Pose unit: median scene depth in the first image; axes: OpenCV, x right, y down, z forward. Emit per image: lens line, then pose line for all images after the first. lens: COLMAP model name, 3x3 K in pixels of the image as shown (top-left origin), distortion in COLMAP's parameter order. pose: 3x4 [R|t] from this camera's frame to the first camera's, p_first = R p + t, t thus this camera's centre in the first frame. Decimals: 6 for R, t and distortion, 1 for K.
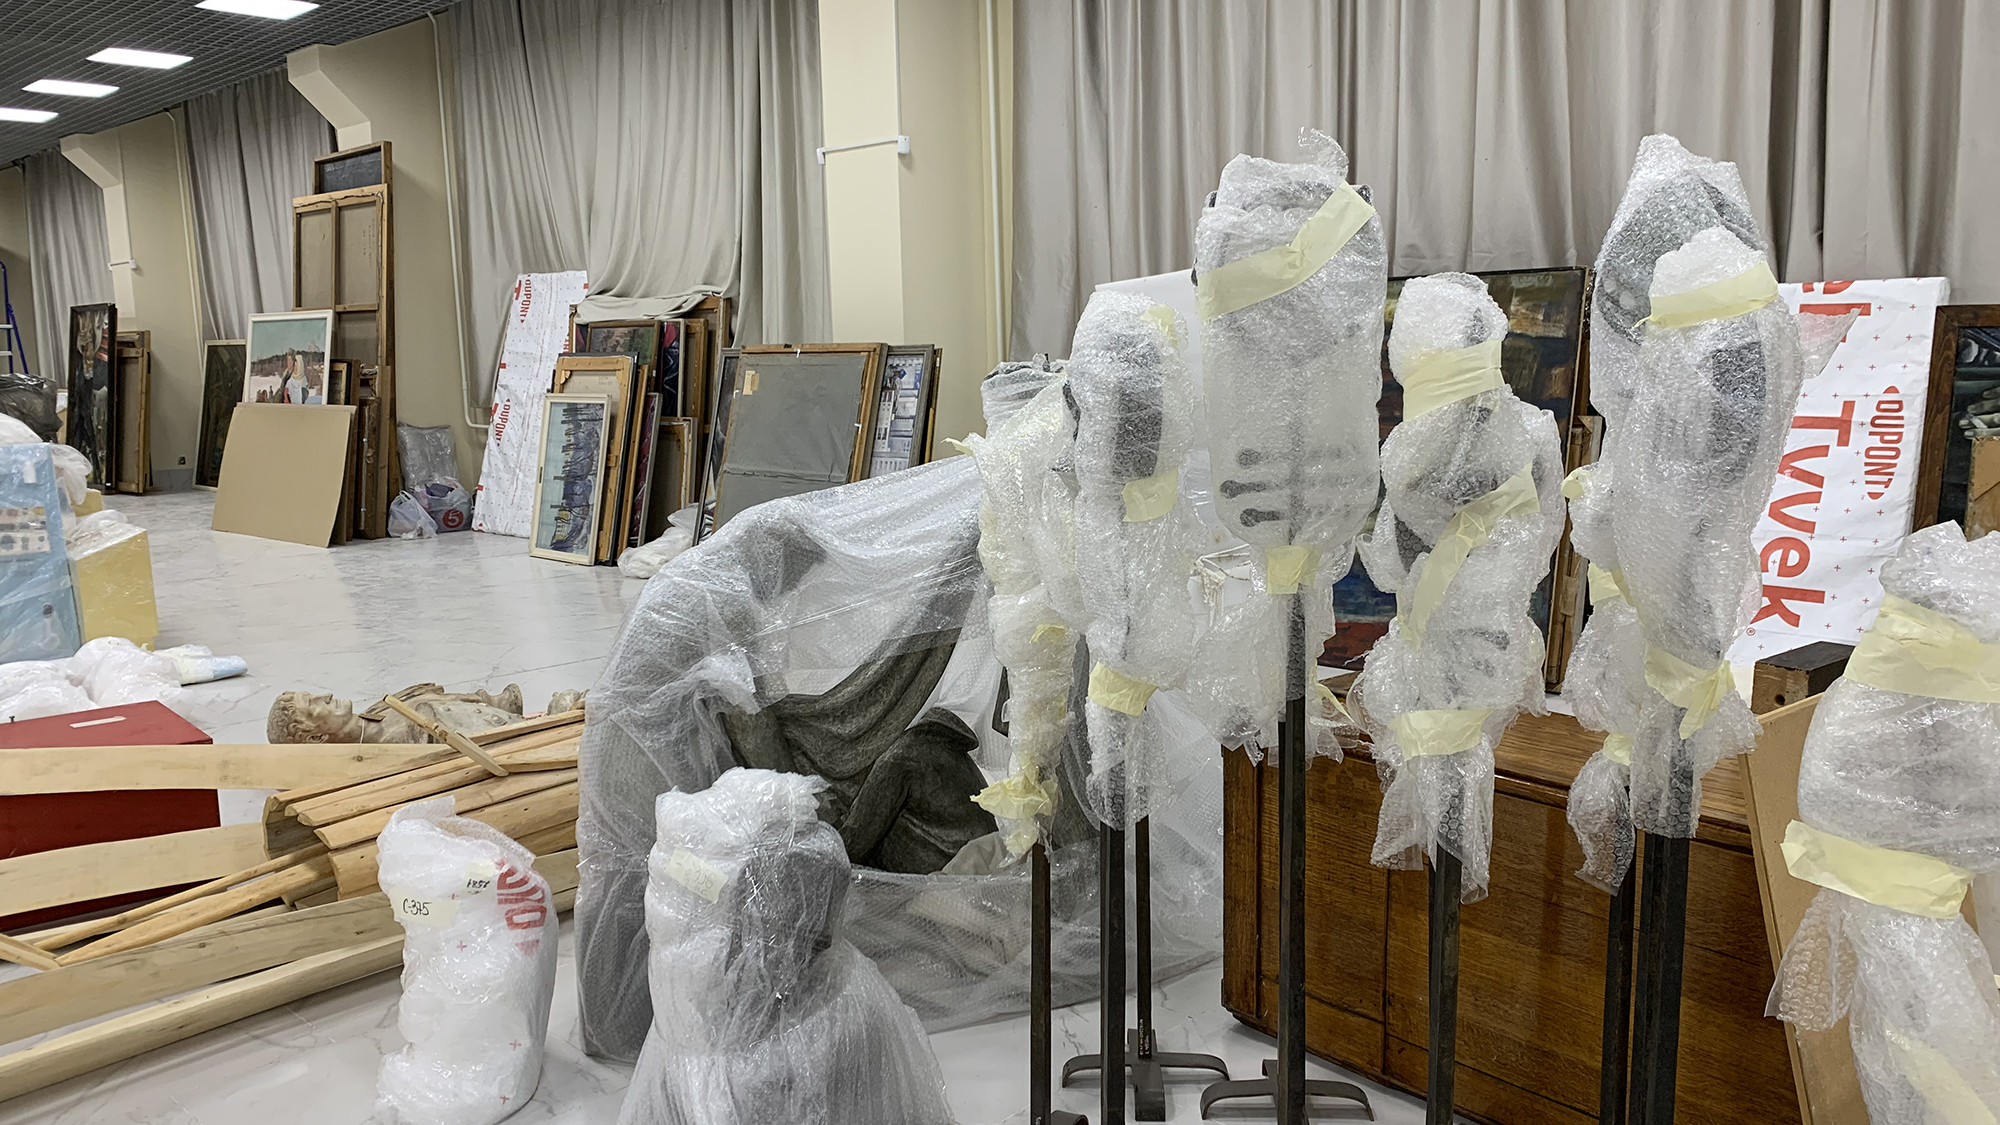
lens RADIAL K [[1505.0, 0, 1000.0], [0, 1505.0, 562.5], [0, 0, 1]] dist [-0.001023, -0.004472]
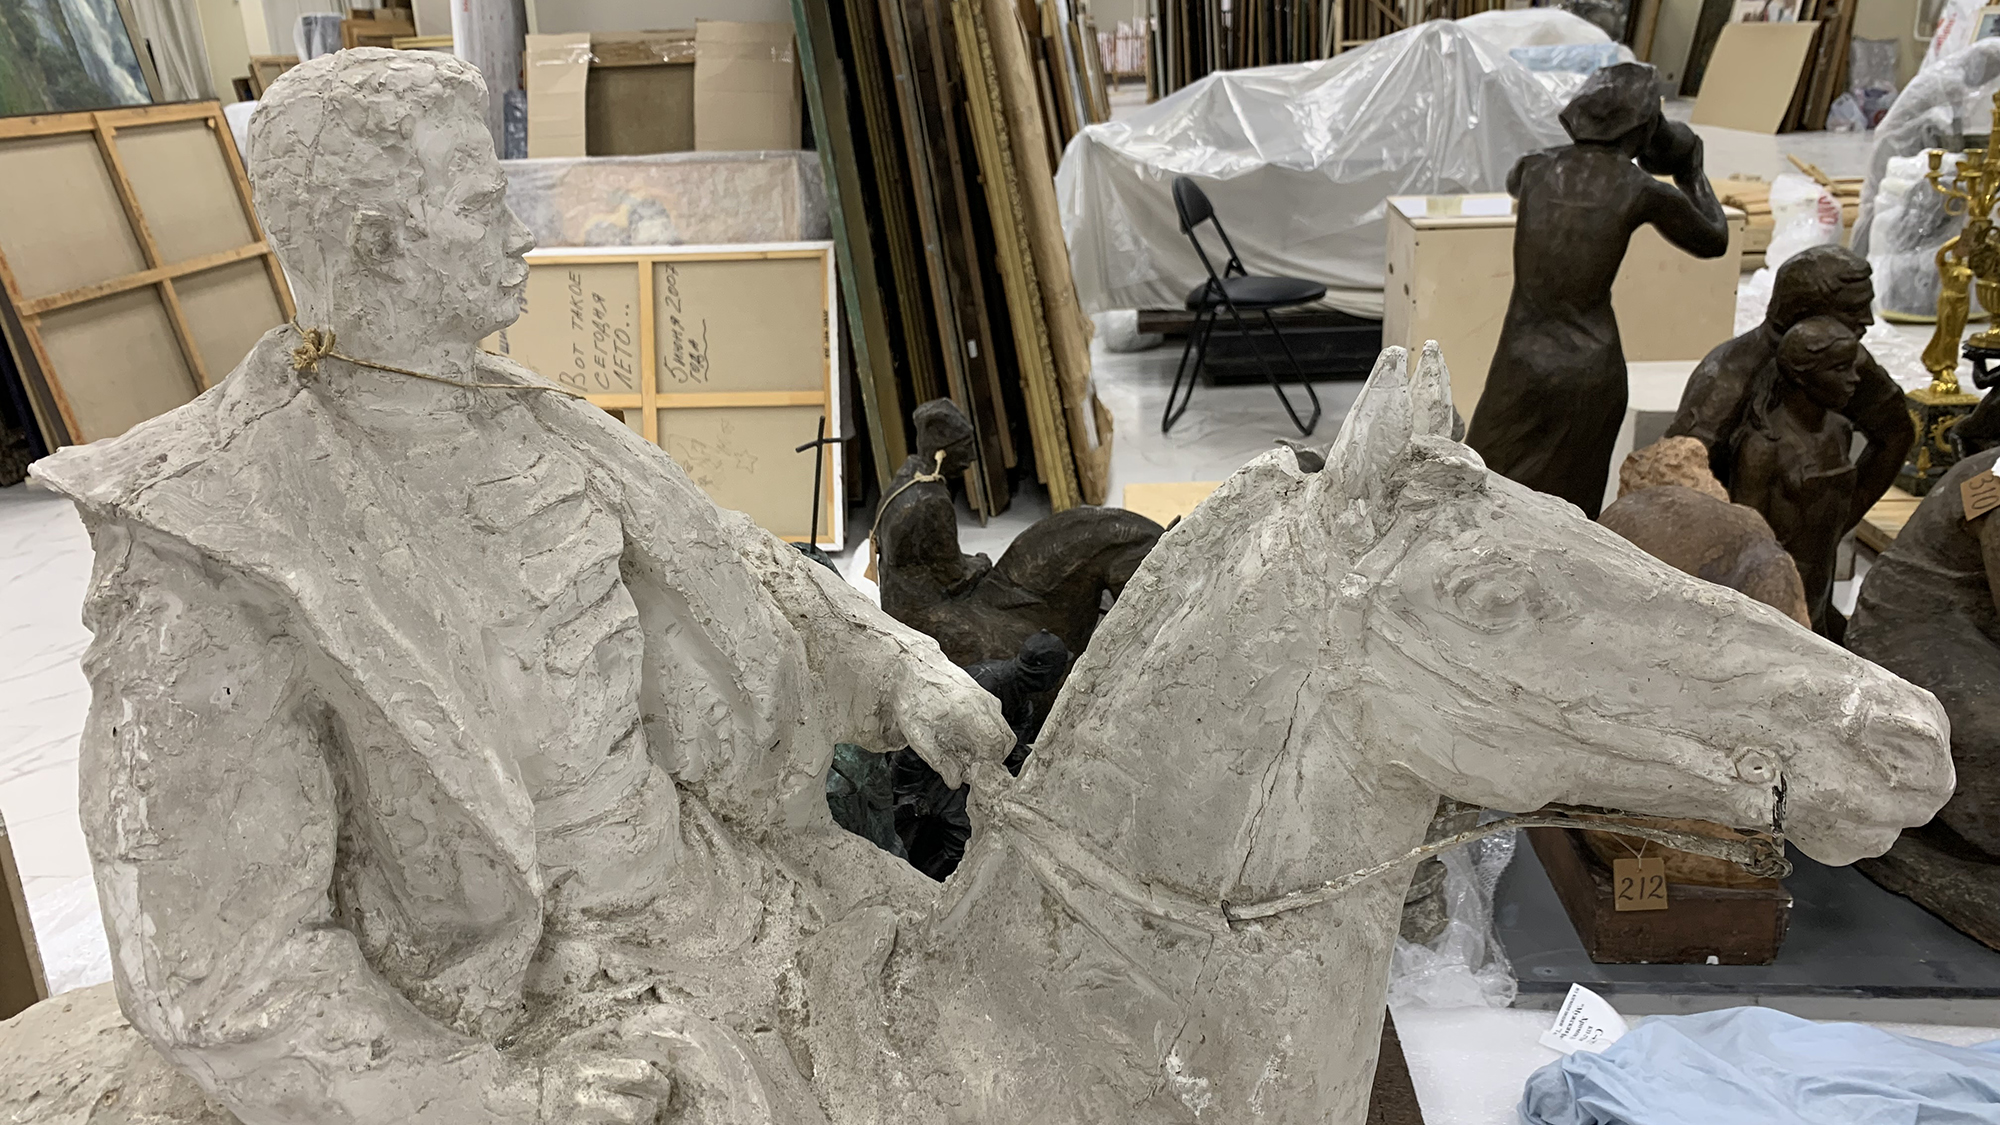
lens RADIAL K [[1505.0, 0, 1000.0], [0, 1505.0, 562.5], [0, 0, 1]] dist [-0.001023, -0.004472]
pose [[0.631904, 0.241404, -0.736492, 0.180264], [-0.068133, 0.963879, 0.257478, 0.056259], [0.772046, -0.112522, 0.625527, -0.381501]]
